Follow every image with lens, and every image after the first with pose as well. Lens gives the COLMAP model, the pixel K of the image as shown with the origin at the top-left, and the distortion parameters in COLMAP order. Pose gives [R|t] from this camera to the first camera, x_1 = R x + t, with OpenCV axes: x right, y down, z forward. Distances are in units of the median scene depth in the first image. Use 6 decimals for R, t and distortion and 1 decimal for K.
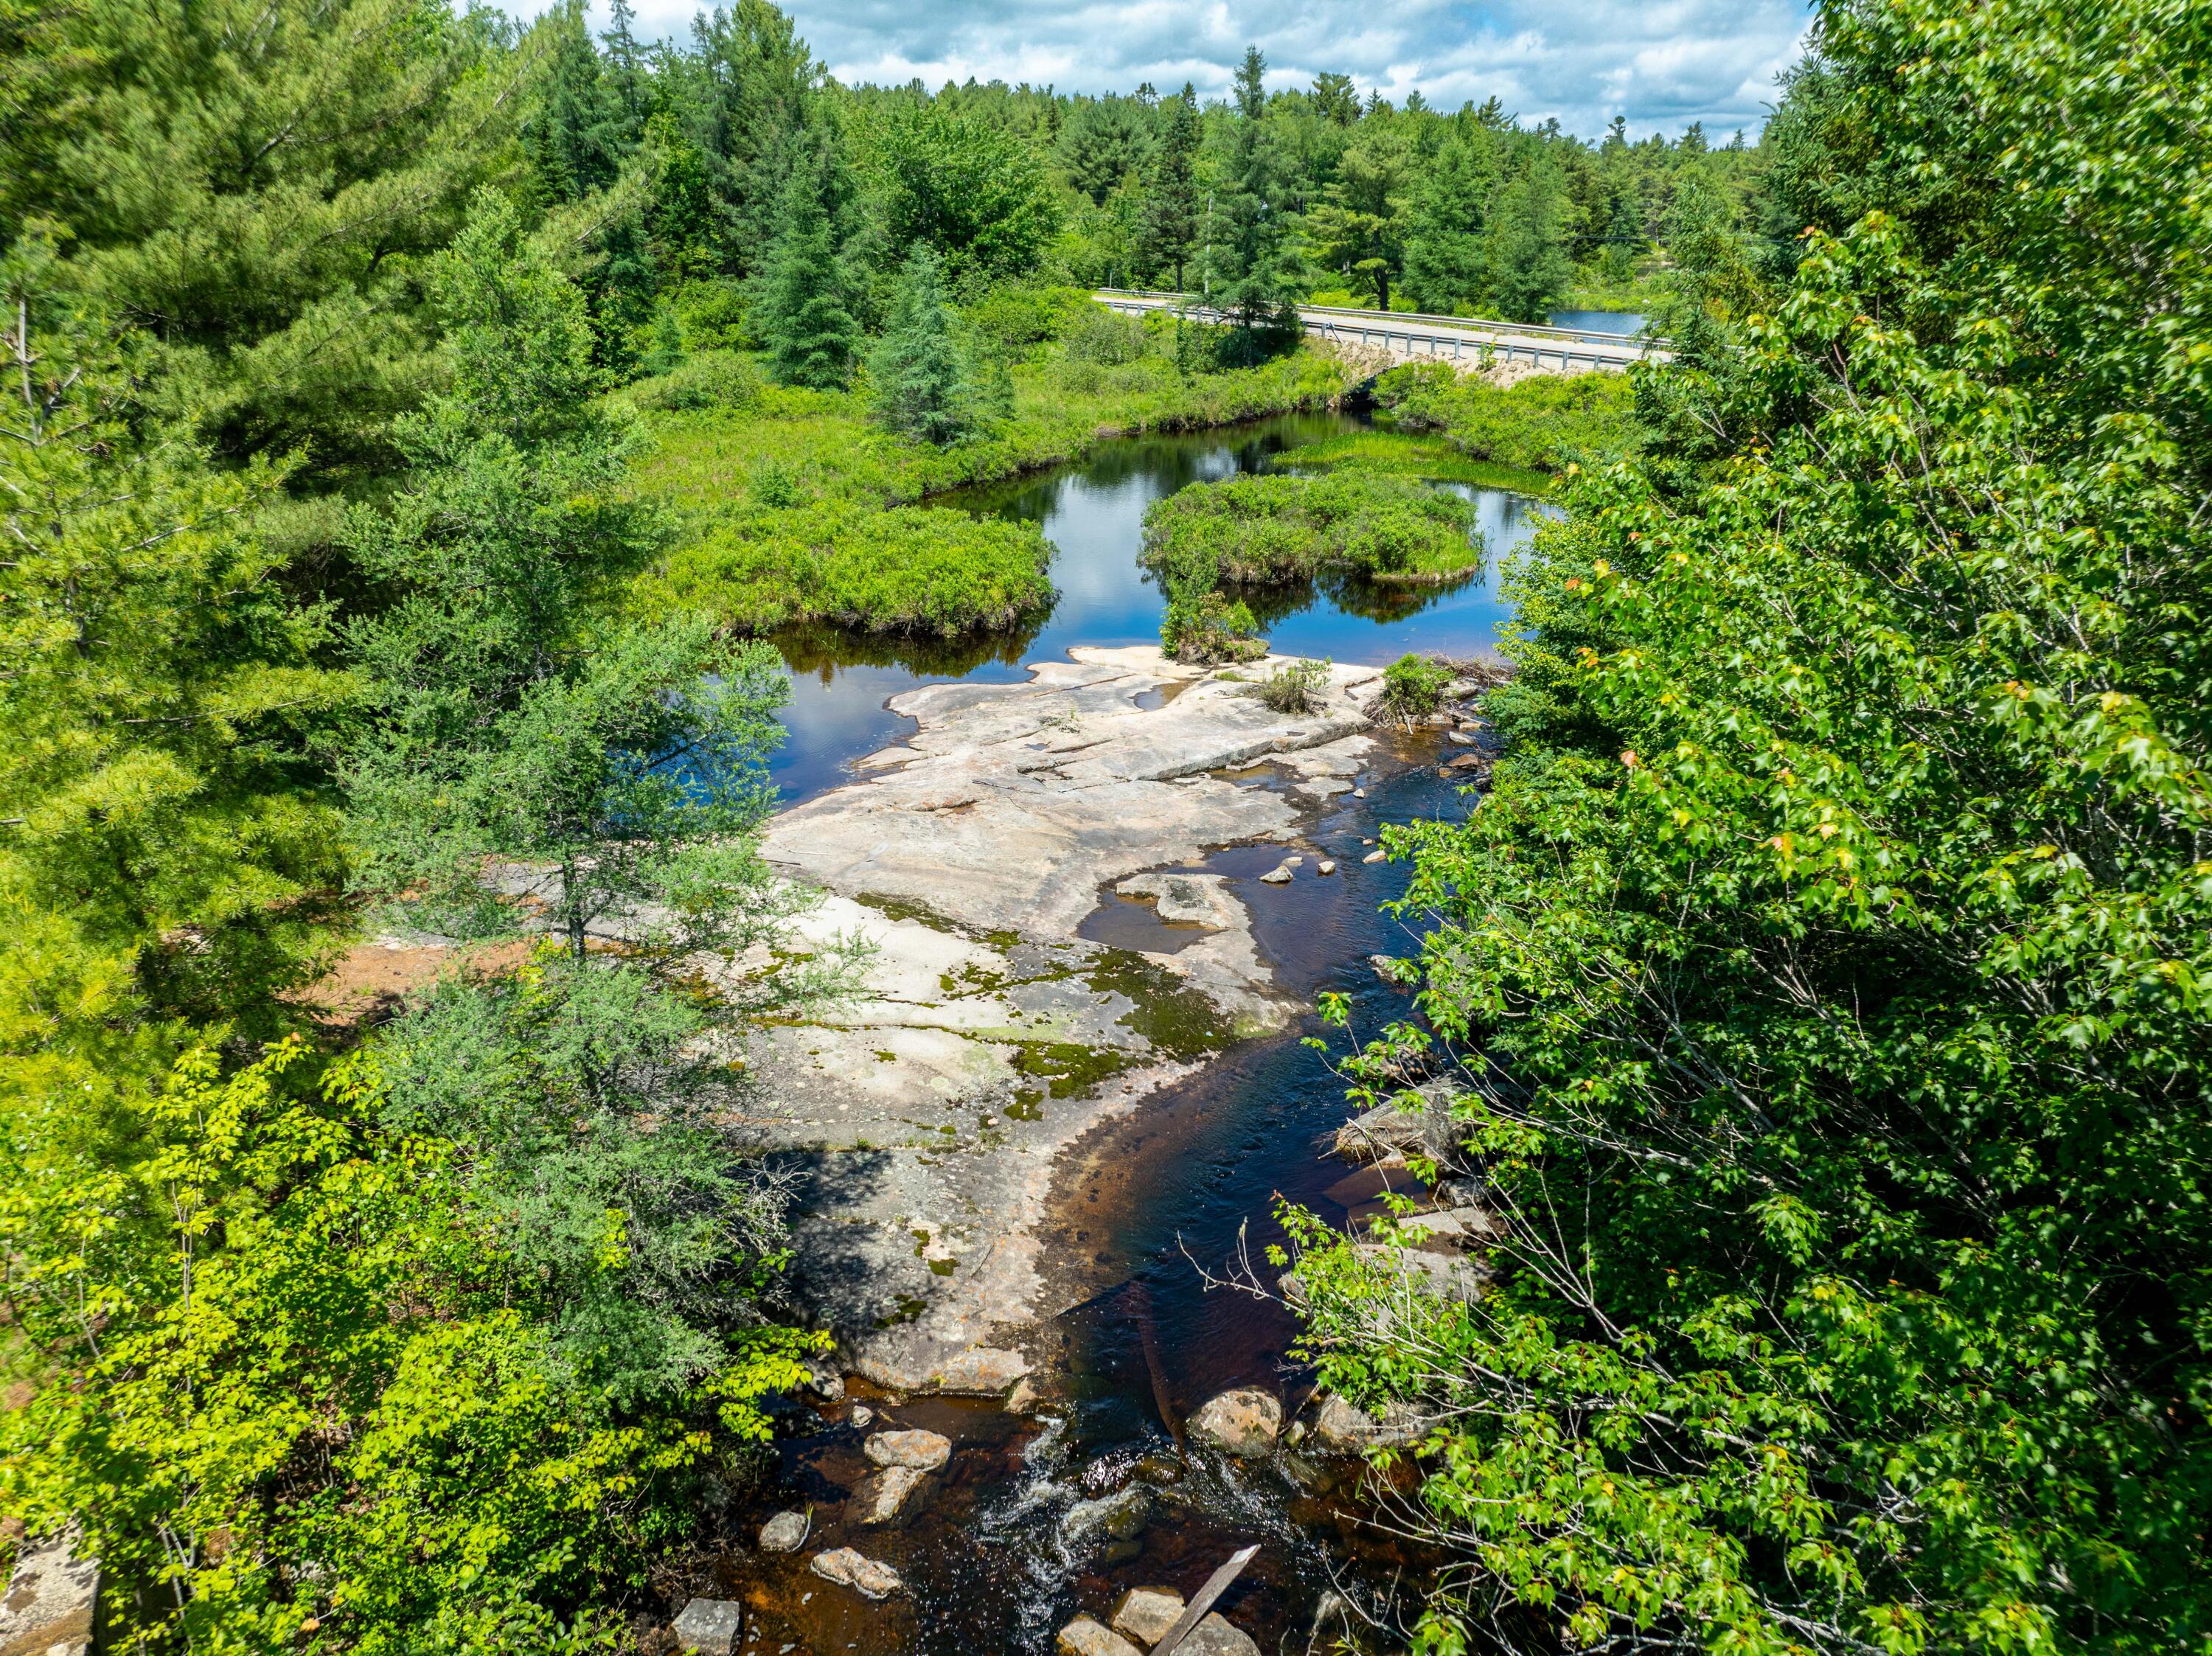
lens RADIAL K [[1556.1, 0, 1106.0], [0, 1556.1, 828.0], [0, 0, 1]] dist [-0.010137, -0.073283]
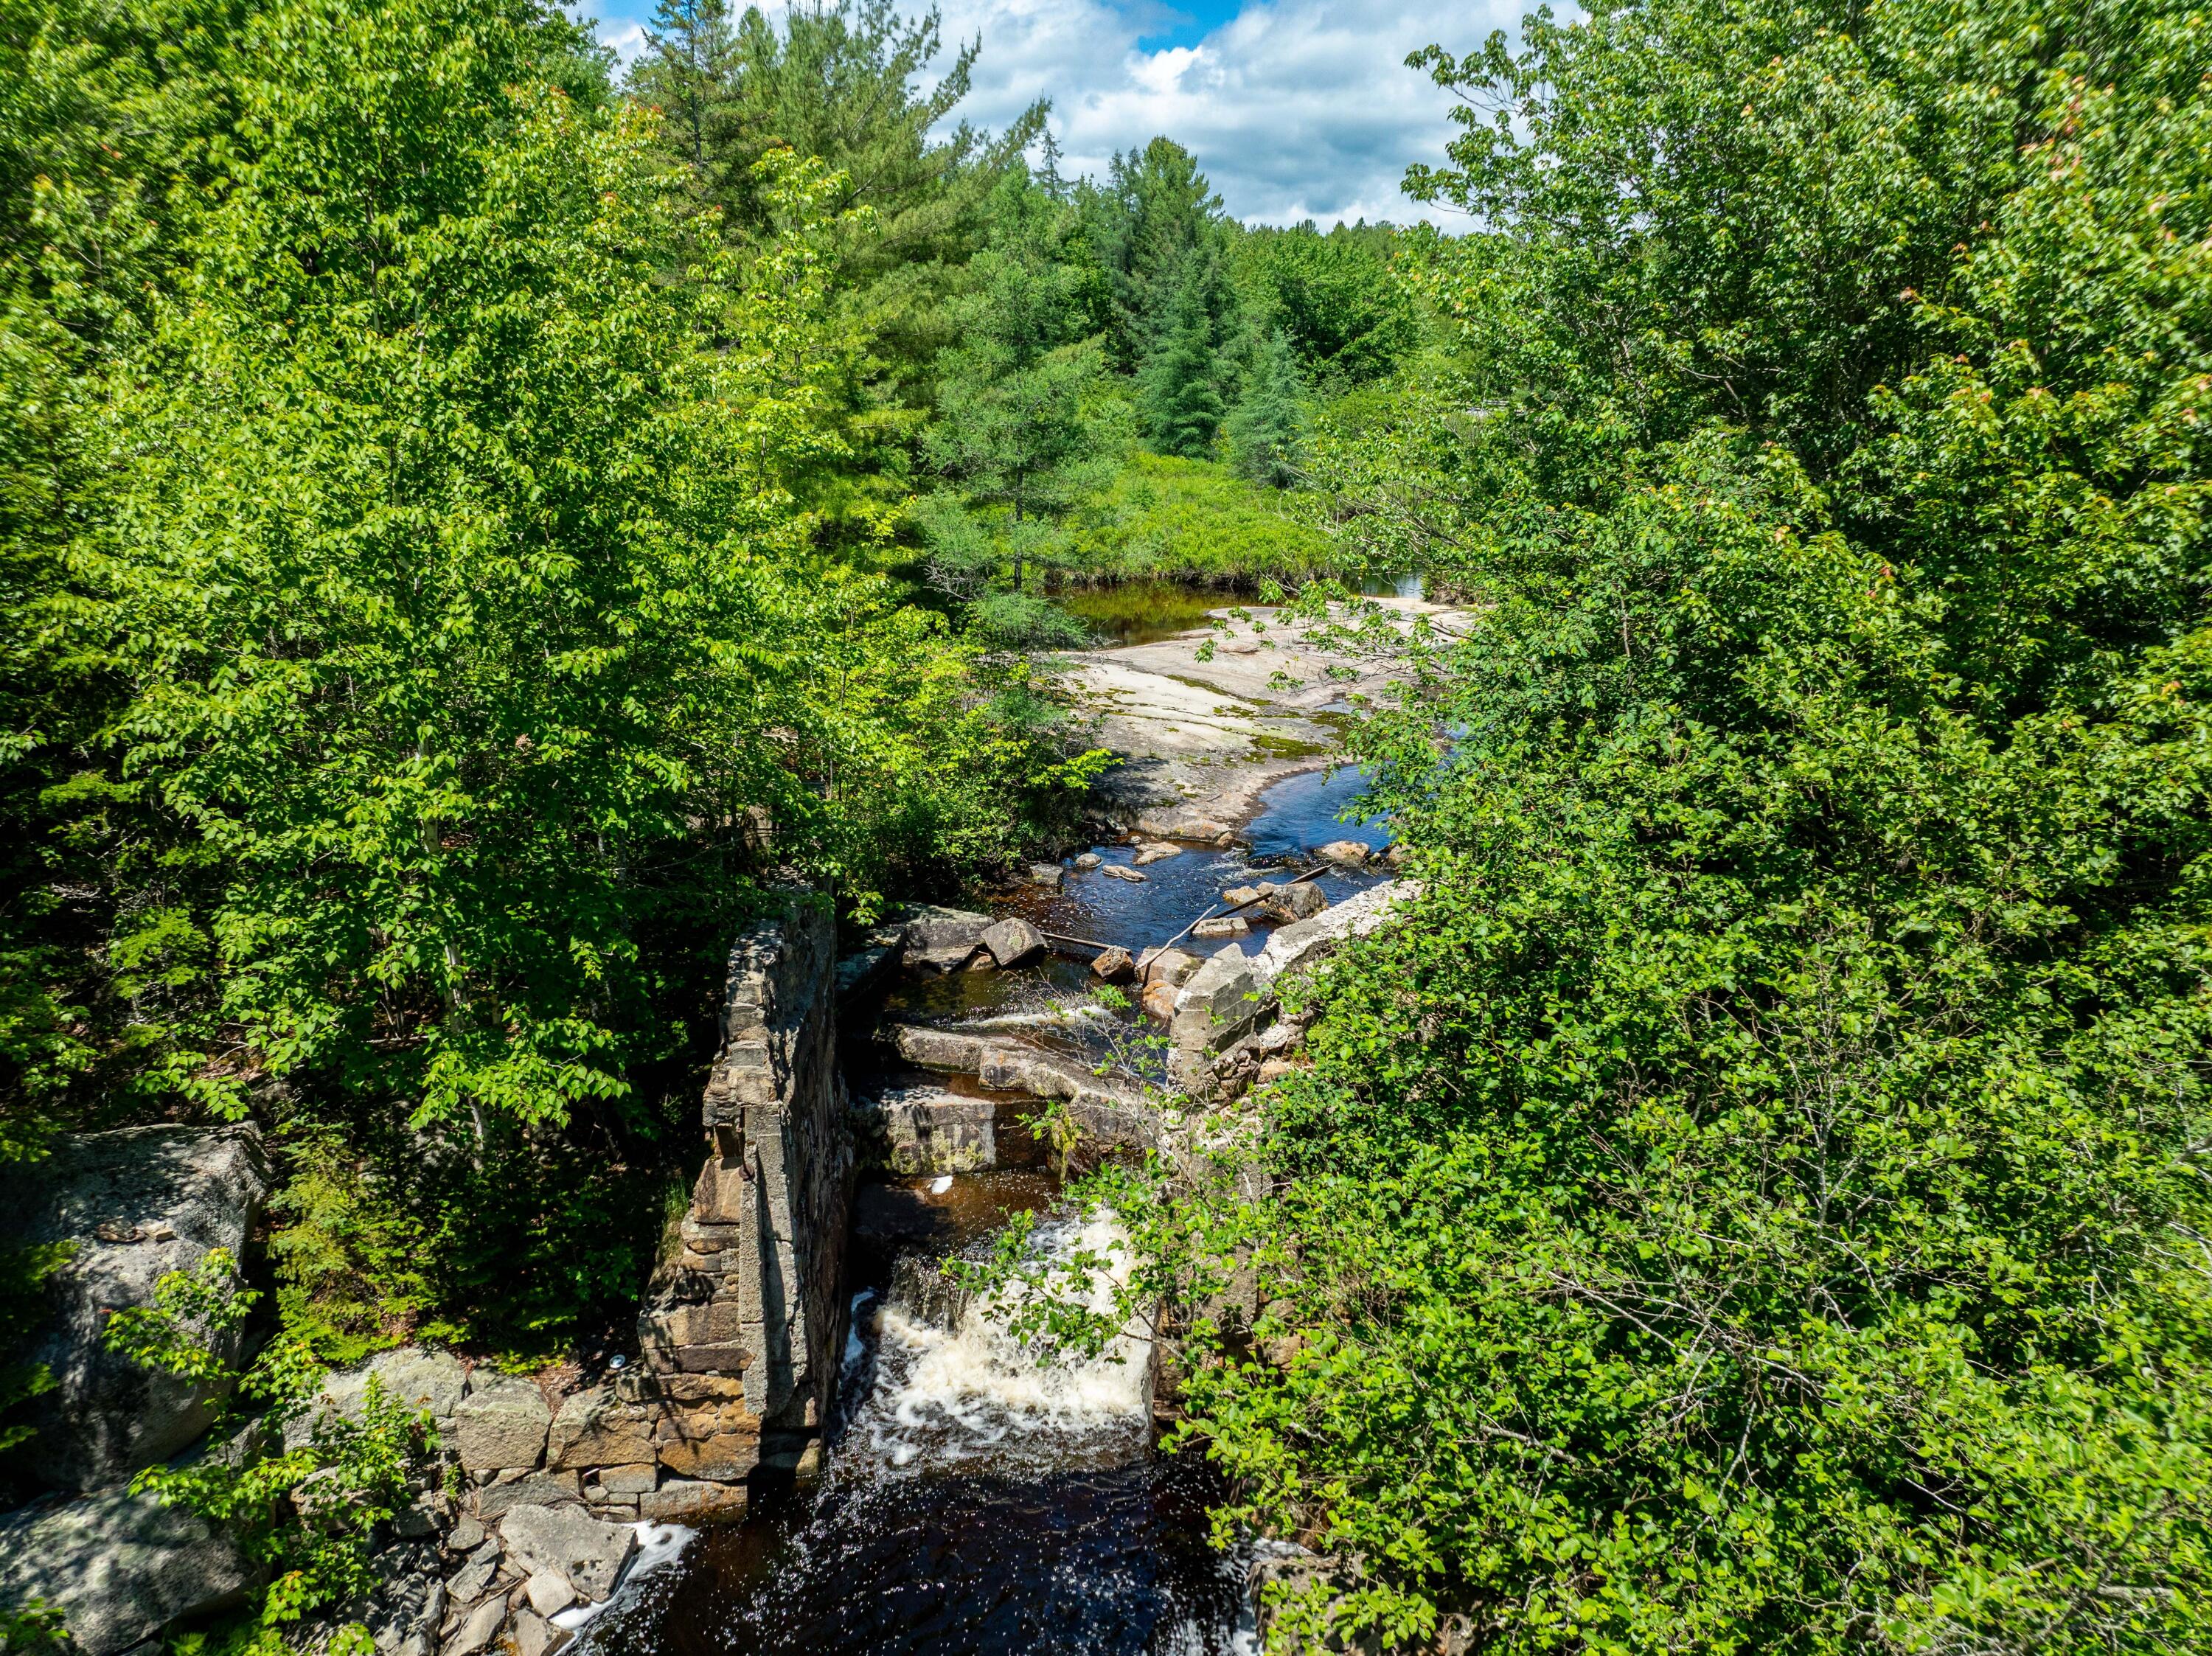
lens RADIAL K [[1551.0, 0, 1120.0], [0, 1551.0, 821.8], [0, 0, 1]] dist [-0.050608, 0.030516]
pose [[0.974207, 0.076245, -0.212384, 0.036122], [-0.093560, 0.992957, -0.072690, 0.086279], [0.205346, 0.090685, 0.974479, -0.133604]]
